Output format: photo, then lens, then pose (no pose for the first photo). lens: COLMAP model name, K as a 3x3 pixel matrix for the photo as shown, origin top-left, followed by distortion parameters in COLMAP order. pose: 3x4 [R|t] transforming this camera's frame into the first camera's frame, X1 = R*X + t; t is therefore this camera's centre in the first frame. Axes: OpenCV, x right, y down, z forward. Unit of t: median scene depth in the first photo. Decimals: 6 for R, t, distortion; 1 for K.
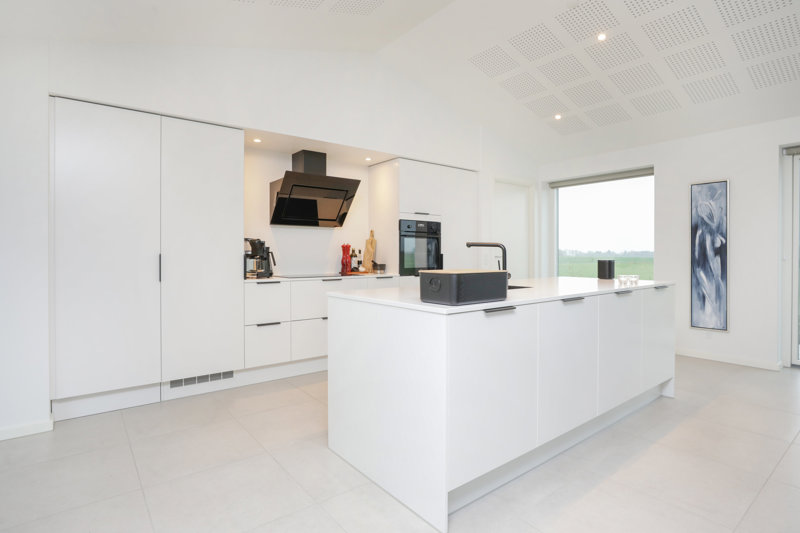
lens RADIAL K [[422.3, 0, 400.0], [0, 422.3, 266.5], [0, 0, 1]] dist [-0.000434, -0.000265]
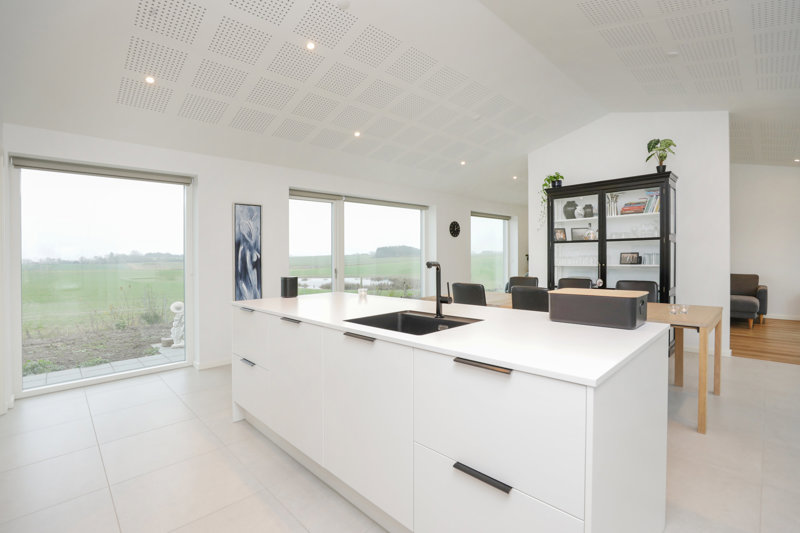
lens RADIAL K [[367.4, 0, 399.3], [0, 367.4, 259.4], [0, 0, 1]] dist [-0.004971, 0.000294]
pose [[-0.083328, -0.004595, 0.996512, -0.283578], [0.046158, 0.998898, 0.008465, -0.040682], [-0.995453, 0.046703, -0.083024, 0.676931]]
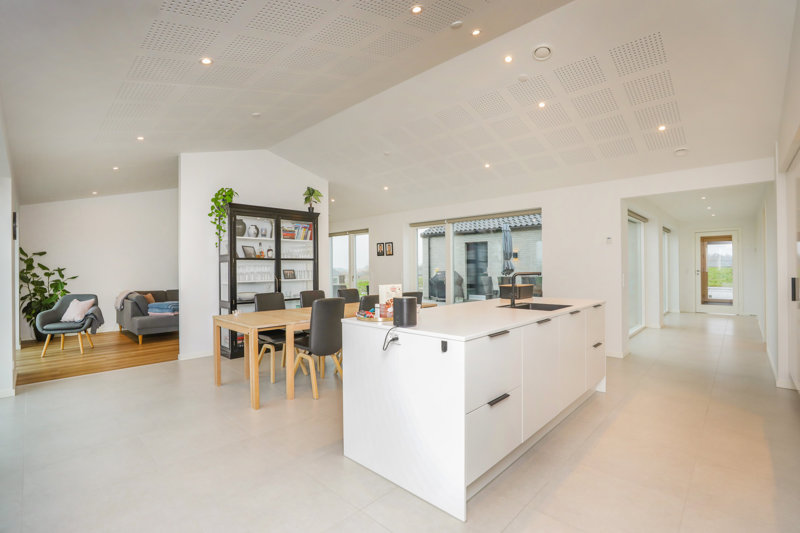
lens RADIAL K [[370.5, 0, 400.0], [0, 370.5, 266.5], [0, 0, 1]] dist [0.000124, 0.000074]
pose [[-0.990429, 0.015059, -0.137199, 0.462619], [0.013267, 0.999814, 0.013965, -0.046140], [0.137383, 0.012011, -0.990445, 1.263392]]
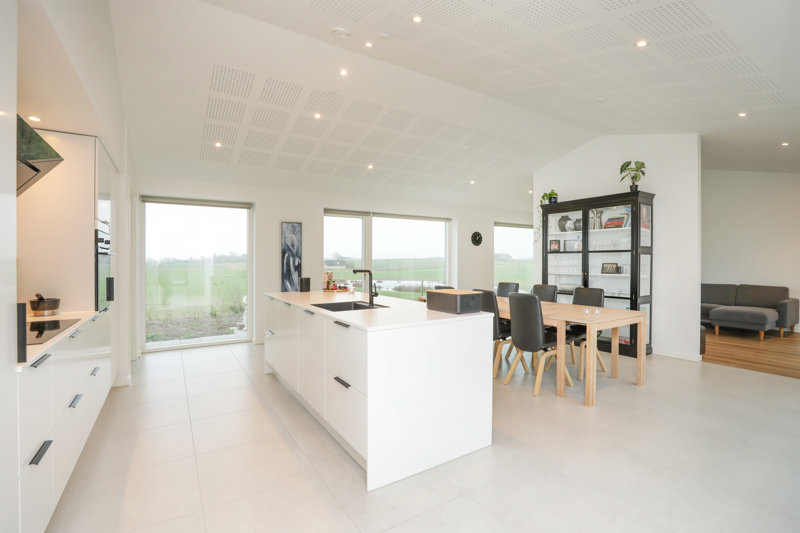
lens RADIAL K [[370.5, 0, 400.0], [0, 370.5, 266.5], [0, 0, 1]] dist [0.000124, 0.000074]
pose [[0.118484, -0.014142, 0.992855, -0.524207], [0.031781, 0.999440, 0.010443, -0.043354], [-0.992447, 0.030317, 0.118867, 0.462323]]
